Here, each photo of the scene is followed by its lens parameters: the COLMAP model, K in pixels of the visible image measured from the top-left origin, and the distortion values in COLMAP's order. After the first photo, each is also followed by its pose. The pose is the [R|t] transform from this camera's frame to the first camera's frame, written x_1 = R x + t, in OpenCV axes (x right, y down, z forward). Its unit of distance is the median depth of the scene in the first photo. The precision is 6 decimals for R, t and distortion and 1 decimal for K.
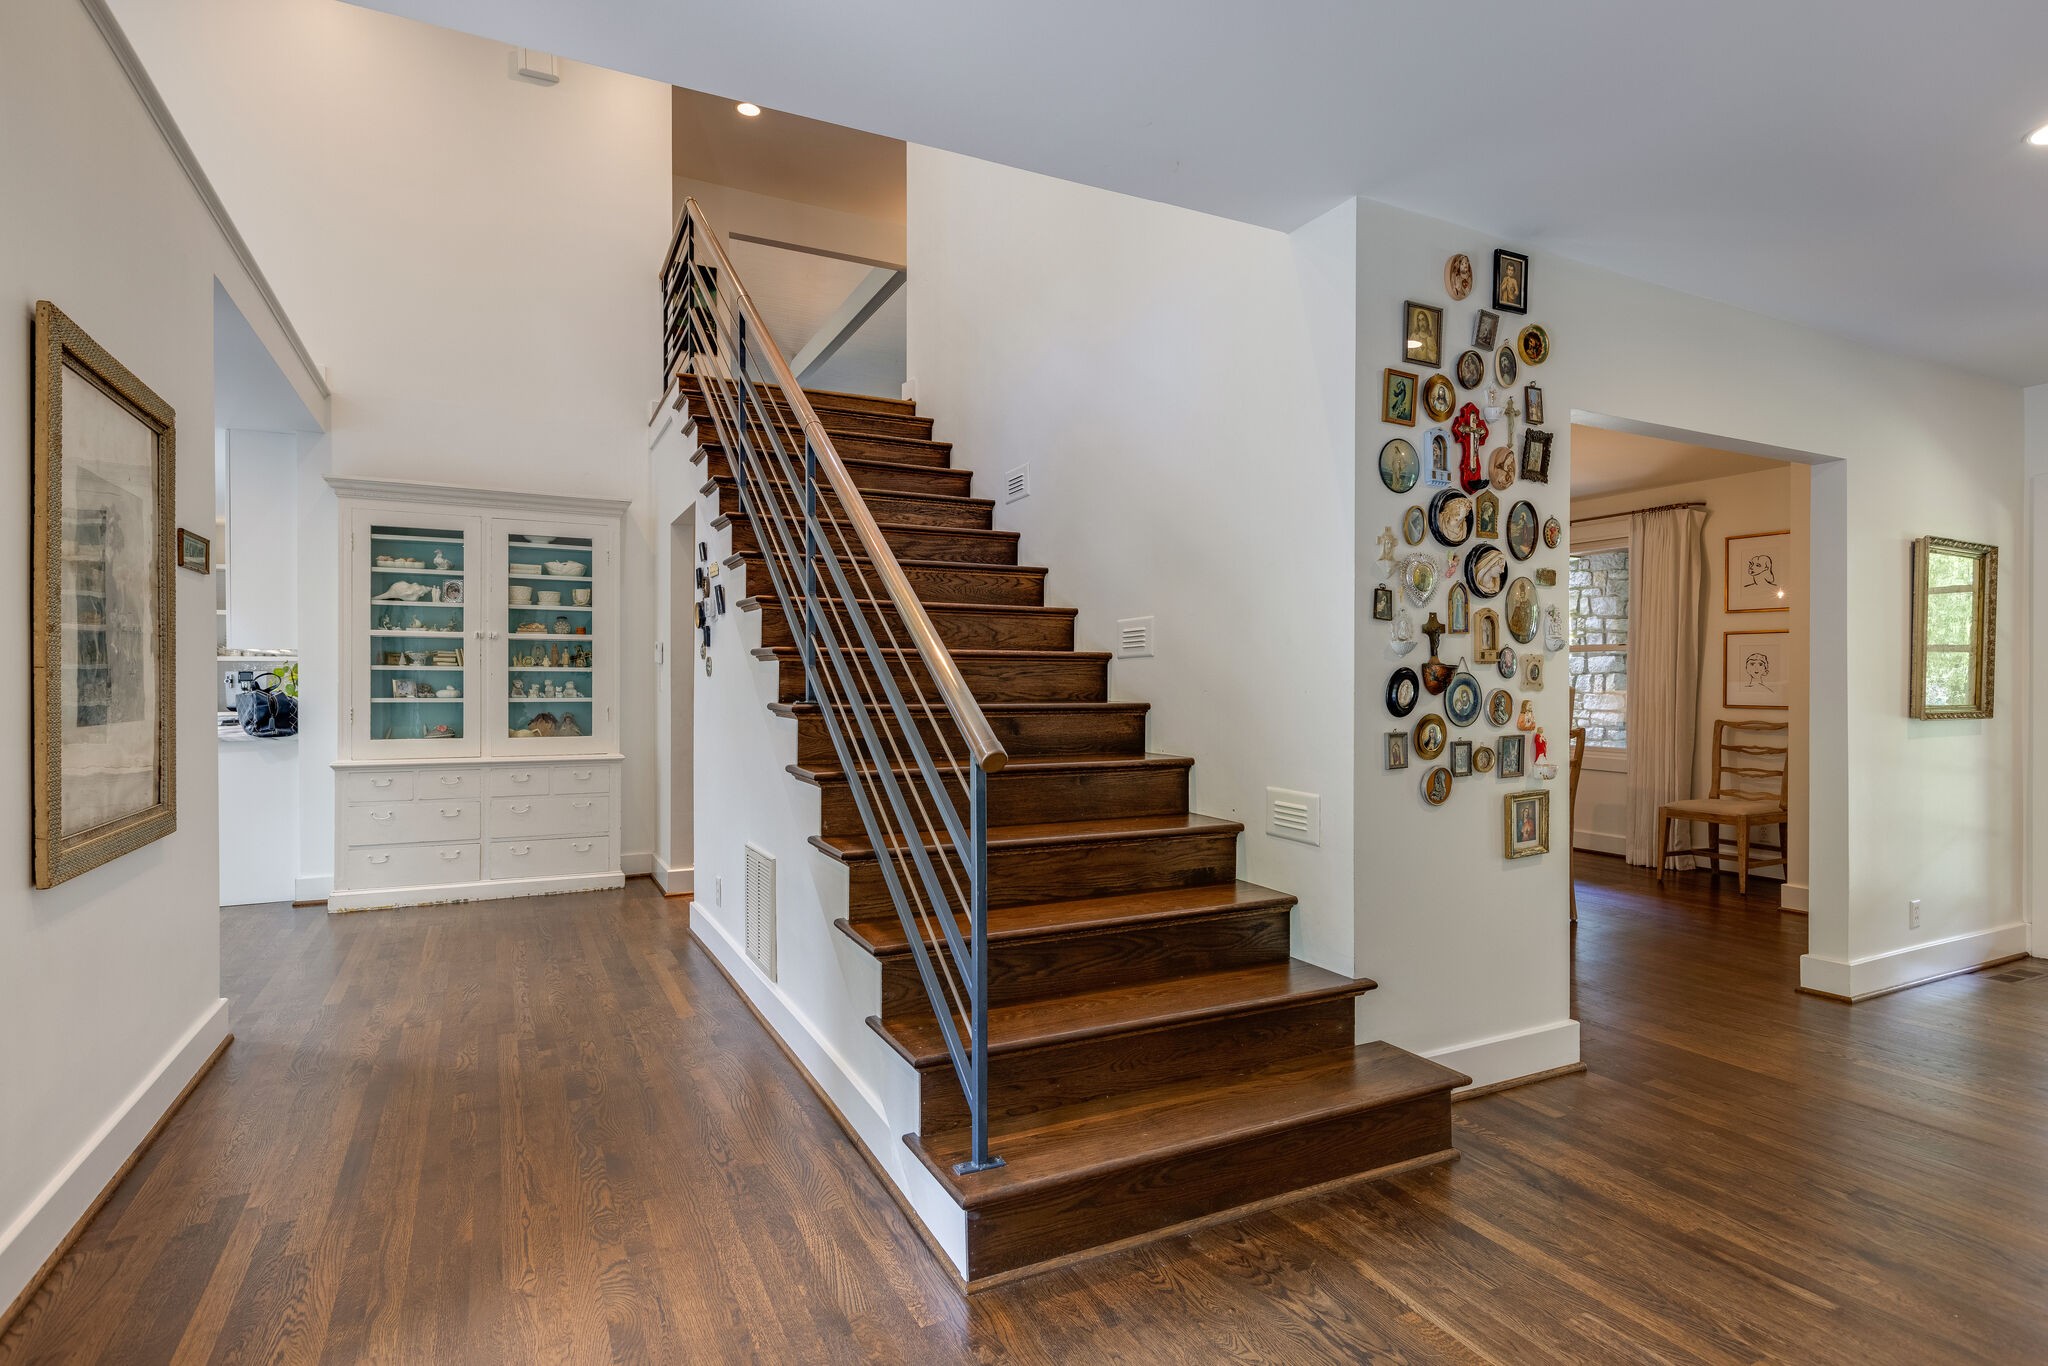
lens RADIAL K [[1062.7, 0, 1024.0], [0, 1062.7, 683.0], [0, 0, 1]] dist [-0.002080, -0.000090]
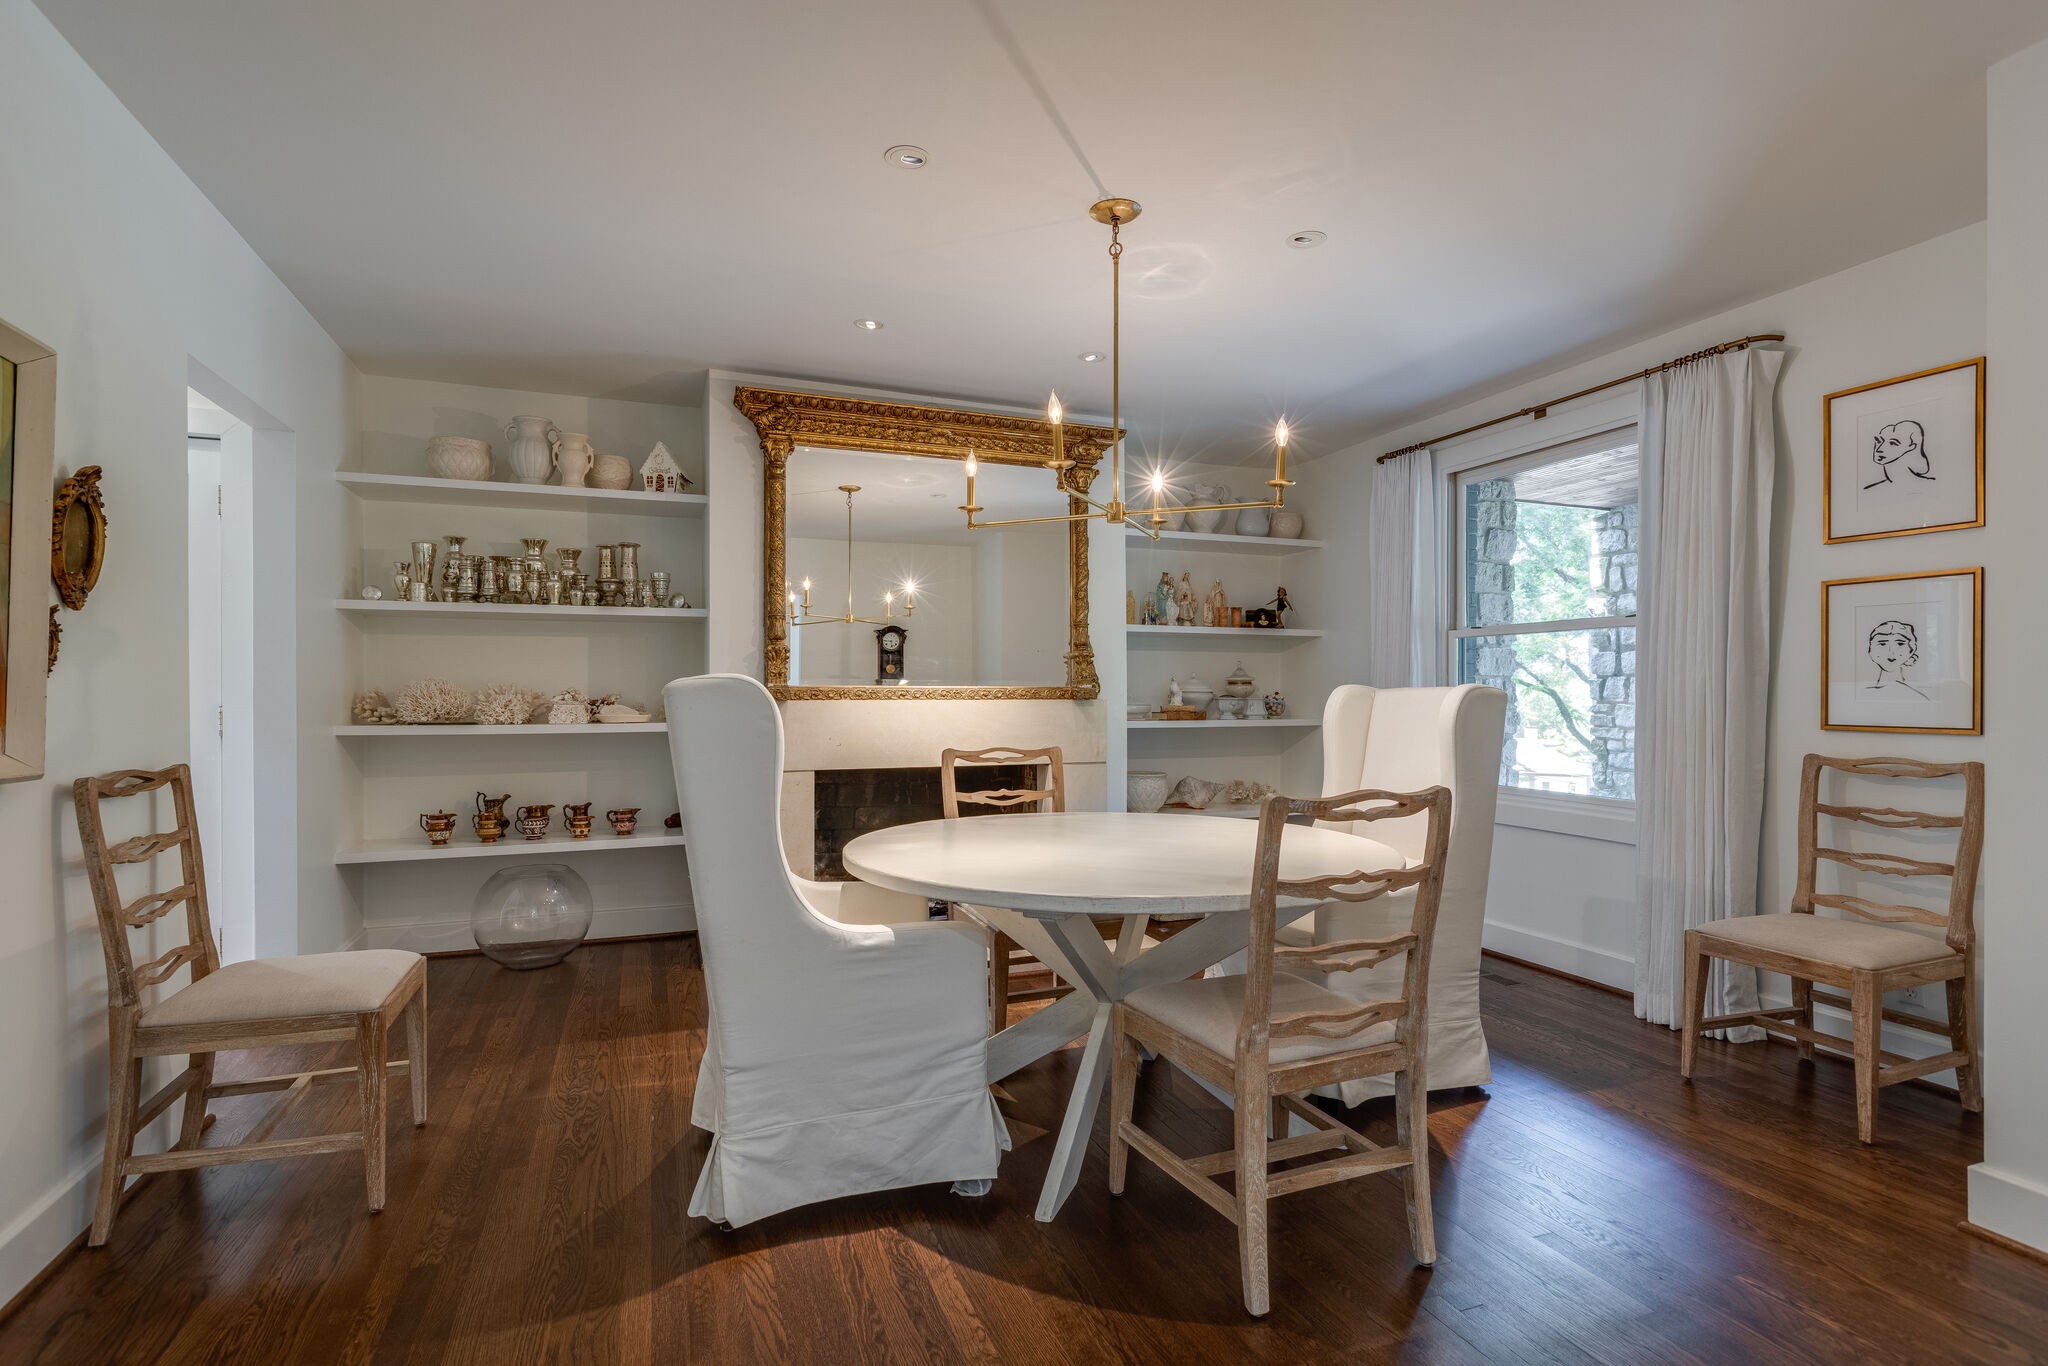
lens RADIAL K [[996.3, 0, 1046.6], [0, 996.3, 699.6], [0, 0, 1]] dist [-0.010161, -0.000291]
pose [[0.996298, -0.006135, -0.085752, 0.329314], [0.006343, 0.999978, 0.002158, 0.005269], [0.085736, -0.002694, 0.996314, 0.495482]]
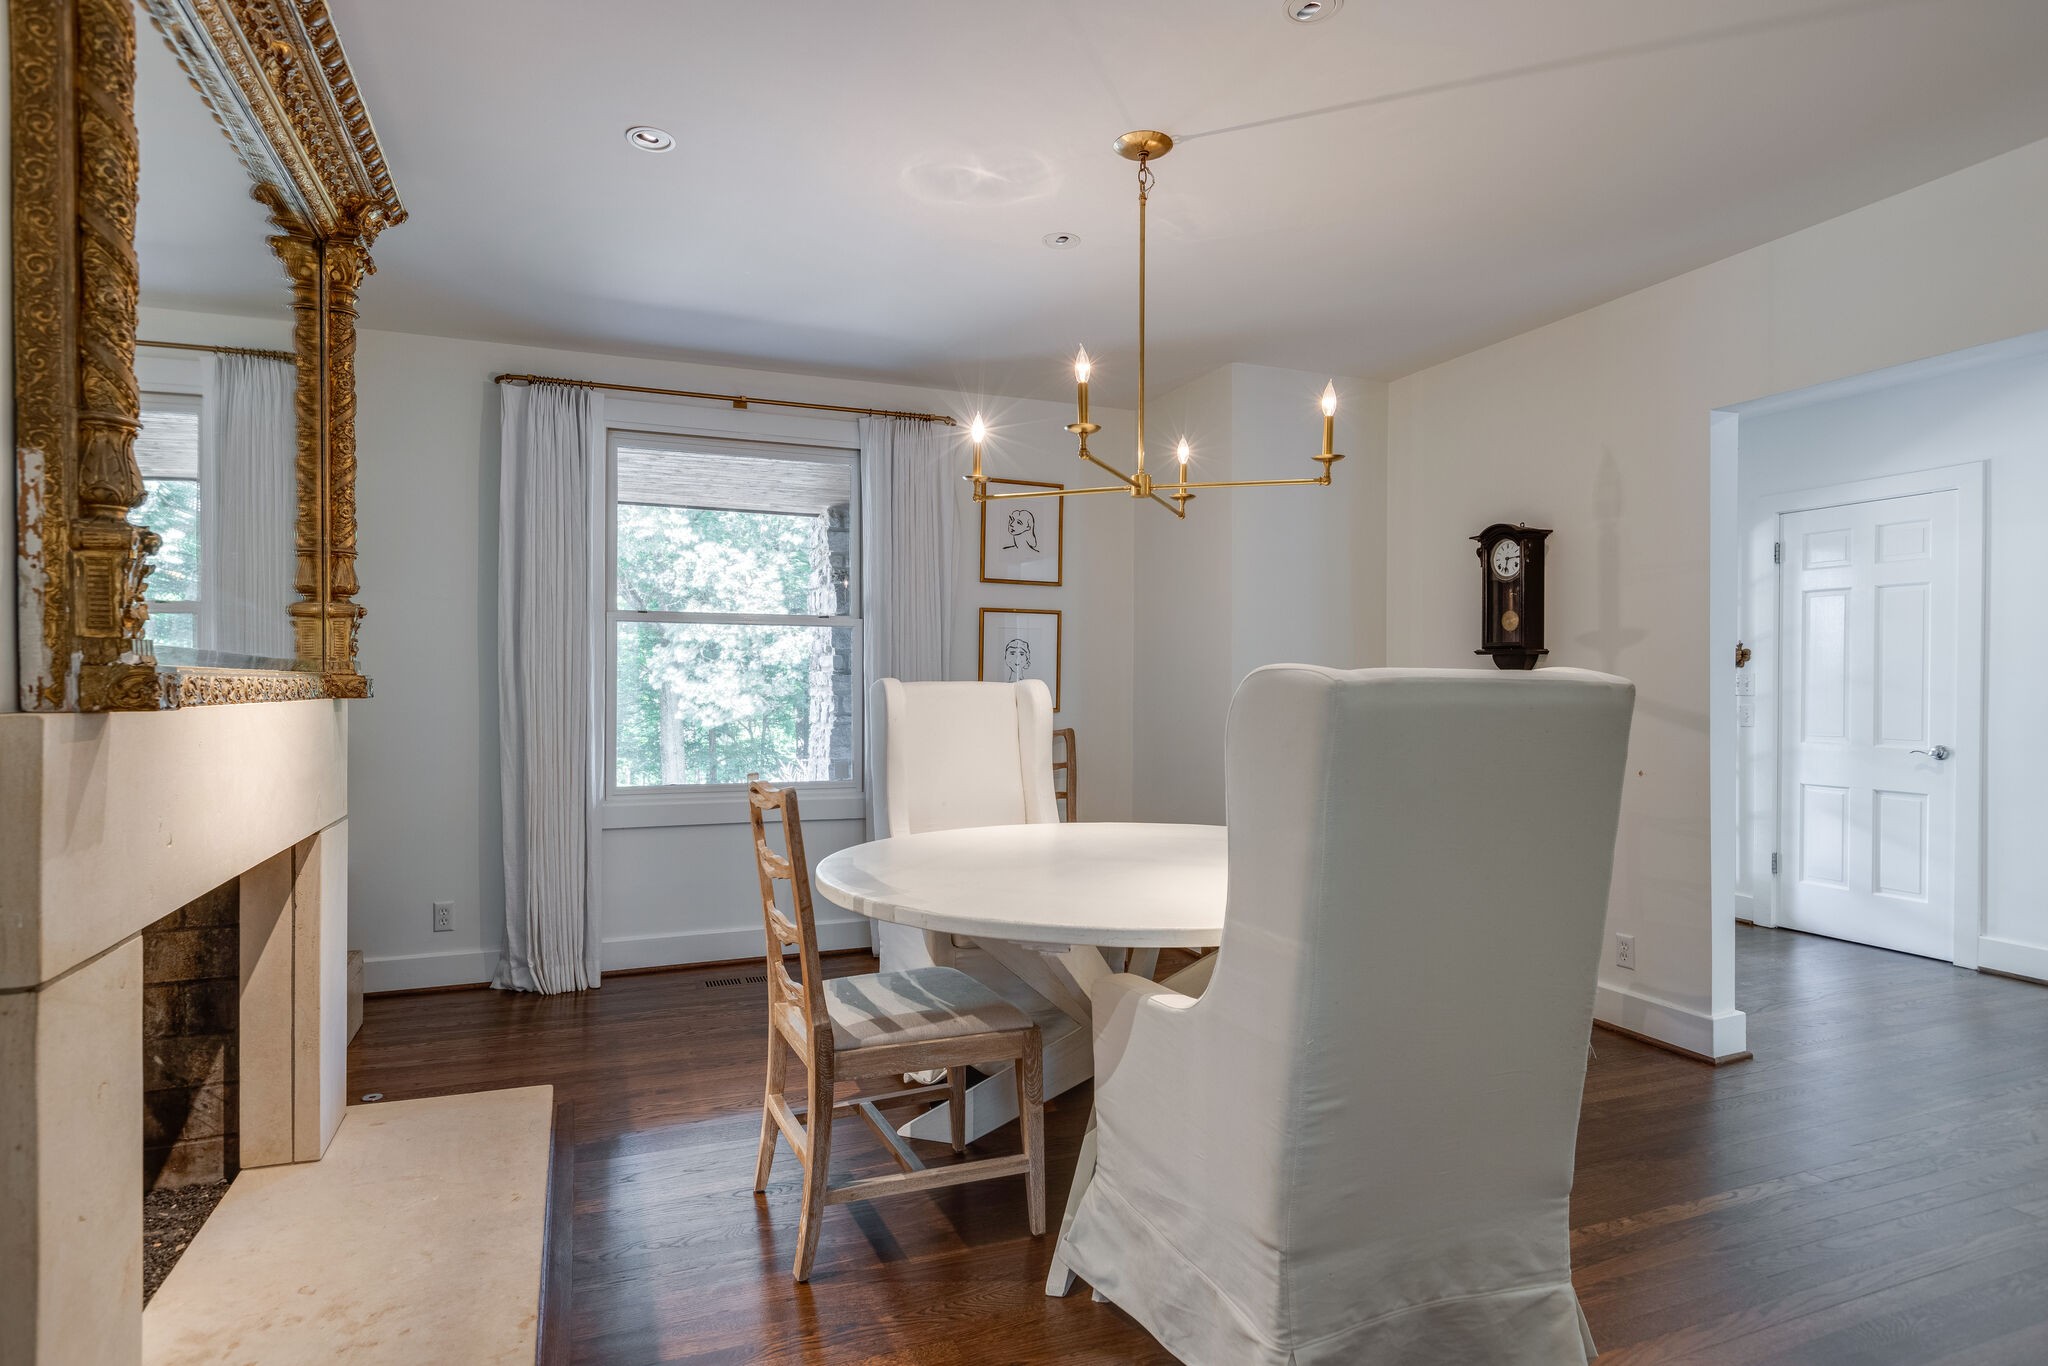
lens RADIAL K [[1062.7, 0, 1024.0], [0, 1062.7, 683.0], [0, 0, 1]] dist [-0.002080, -0.000090]
pose [[0.087001, -0.004406, 0.996199, -0.061343], [-0.002397, 0.999986, 0.004632, -0.000036], [-0.996205, -0.002791, 0.086989, 0.908303]]
